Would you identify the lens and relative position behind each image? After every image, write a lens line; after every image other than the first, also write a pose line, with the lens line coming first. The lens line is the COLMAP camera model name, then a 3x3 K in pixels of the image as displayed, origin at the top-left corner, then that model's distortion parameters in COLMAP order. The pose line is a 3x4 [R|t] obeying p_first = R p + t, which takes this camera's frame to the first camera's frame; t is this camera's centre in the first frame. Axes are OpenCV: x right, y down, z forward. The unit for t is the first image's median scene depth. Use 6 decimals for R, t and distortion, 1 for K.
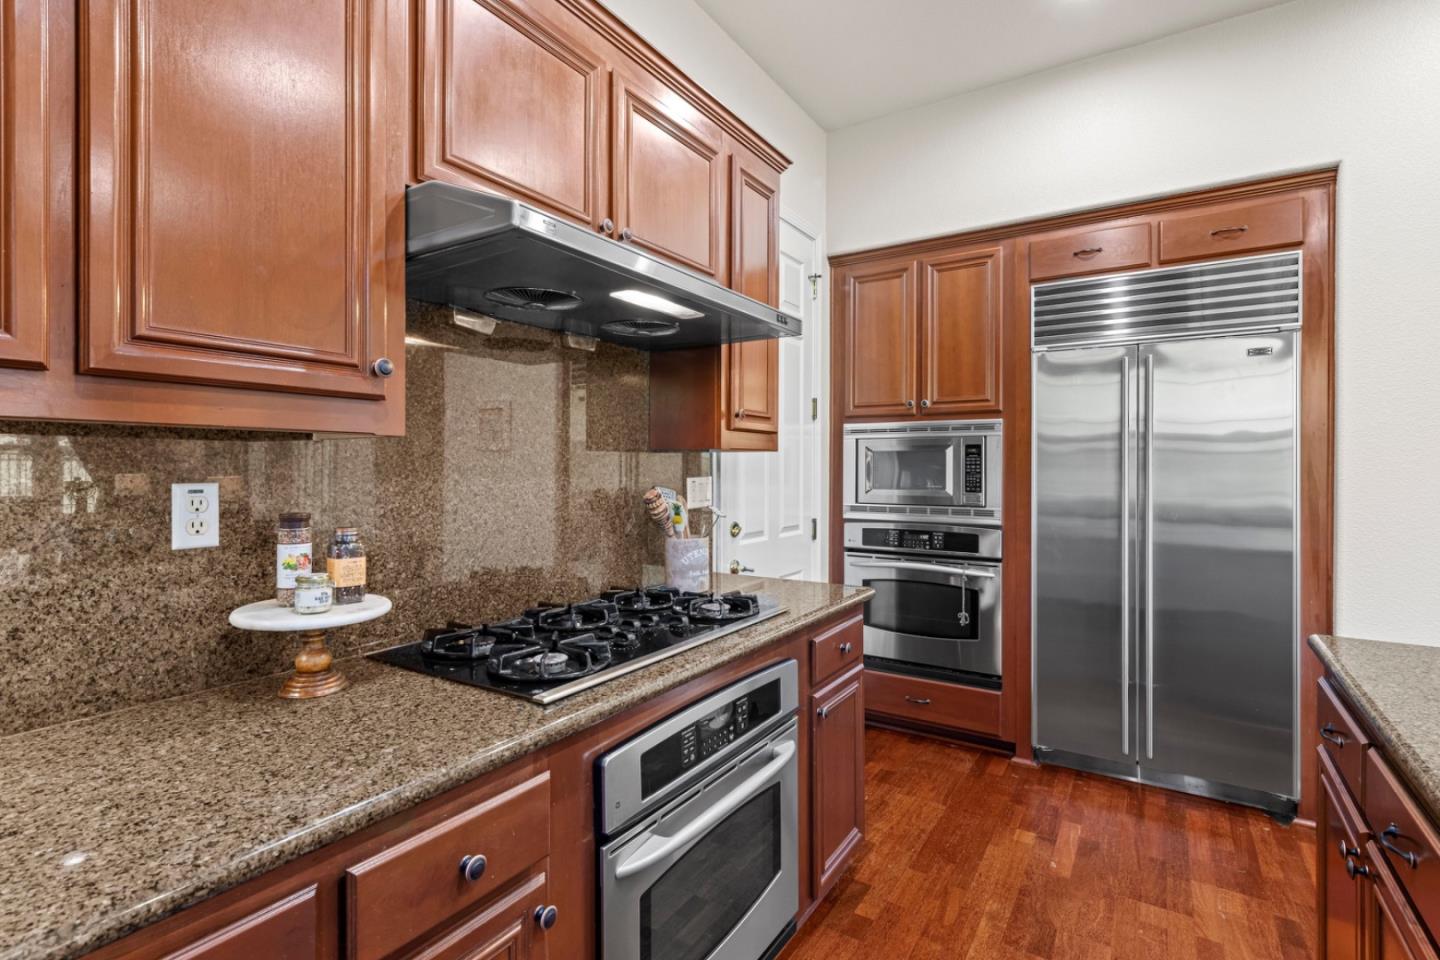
lens RADIAL K [[687.6, 0, 709.7], [0, 687.6, 467.7], [0, 0, 1]] dist [-0.000634, -0.000409]
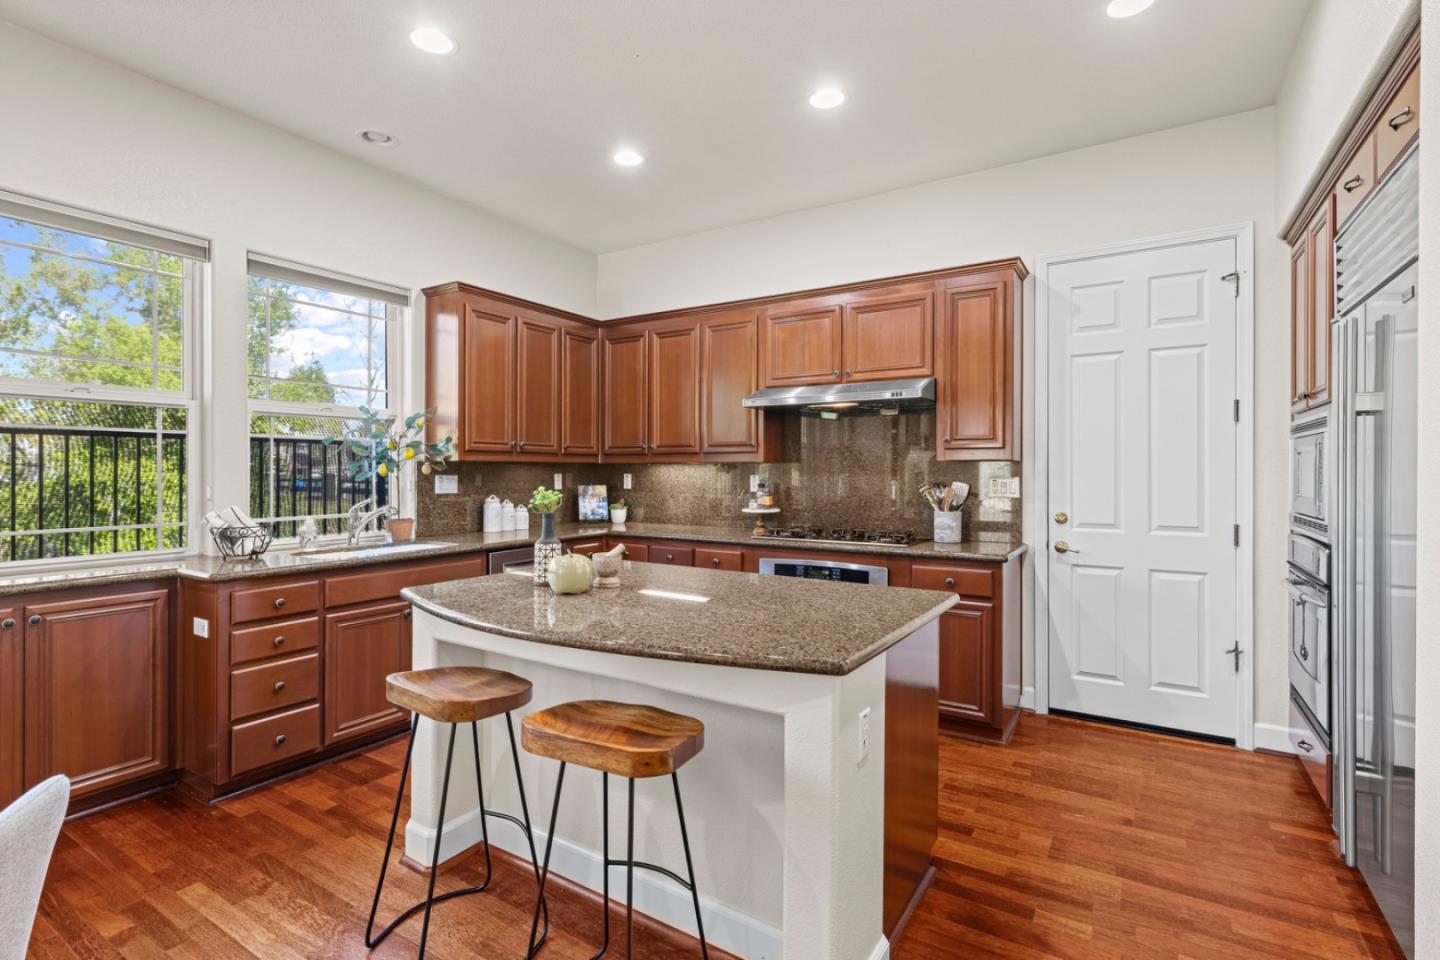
lens RADIAL K [[687.6, 0, 709.7], [0, 687.6, 467.7], [0, 0, 1]] dist [-0.000634, -0.000409]
pose [[0.025181, -0.003961, -0.999675, 1.547492], [-0.004691, 0.999981, -0.004080, 0.001561], [0.999672, 0.004792, 0.025162, 0.329390]]
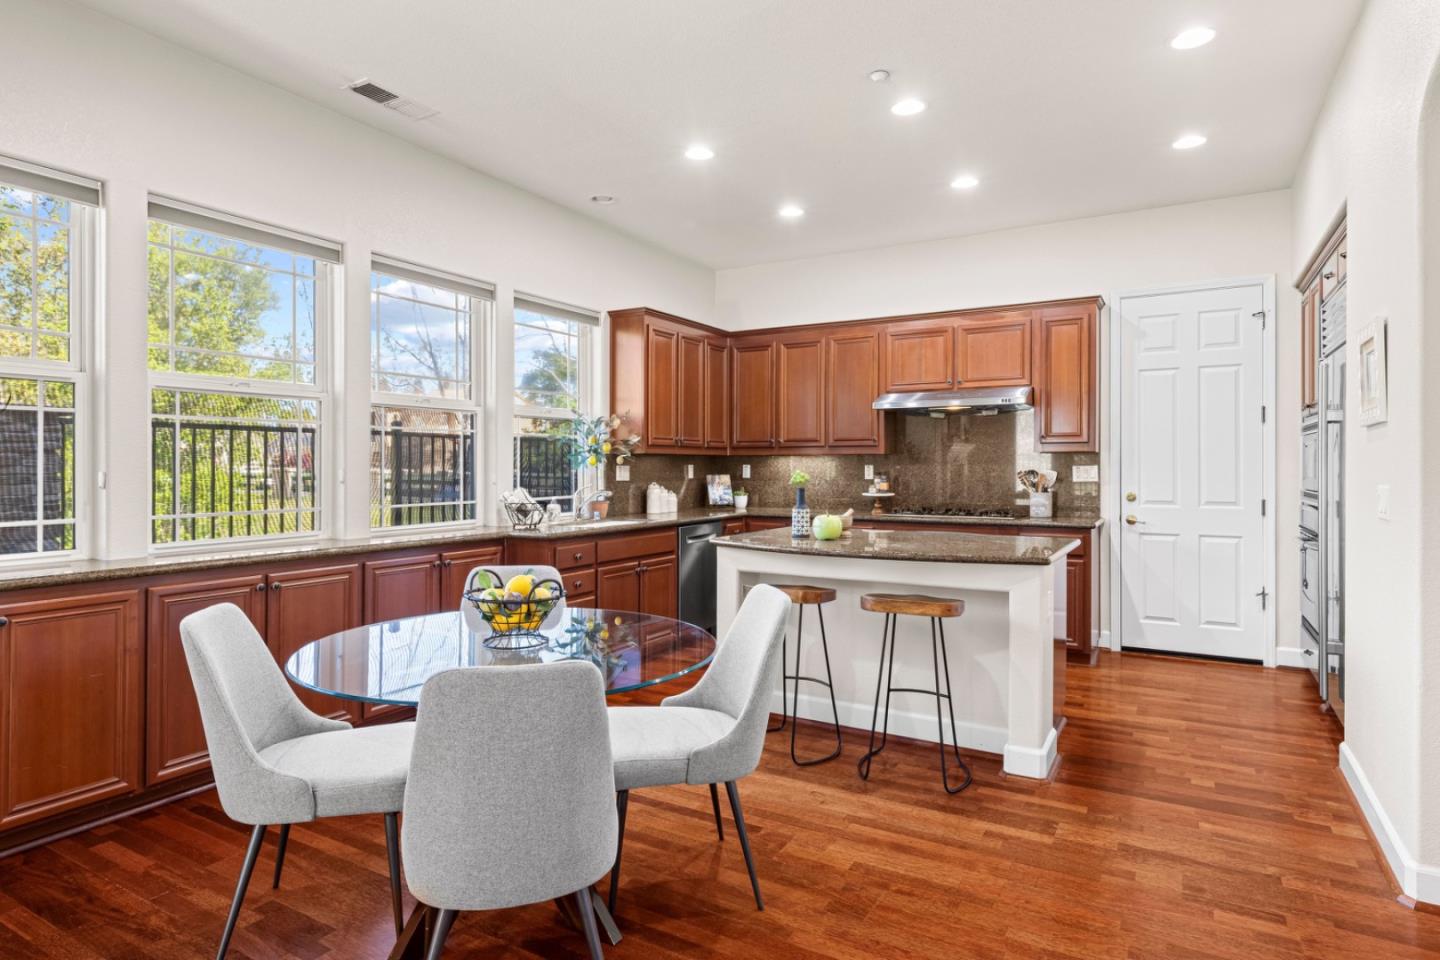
lens RADIAL K [[811.0, 0, 701.6], [0, 811.0, 463.2], [0, 0, 1]] dist [-0.004902, -0.000335]
pose [[0.053218, -0.002864, -0.998579, 2.266918], [-0.002143, 0.999993, -0.002983, 0.017119], [0.998581, 0.002299, 0.053211, -0.188360]]
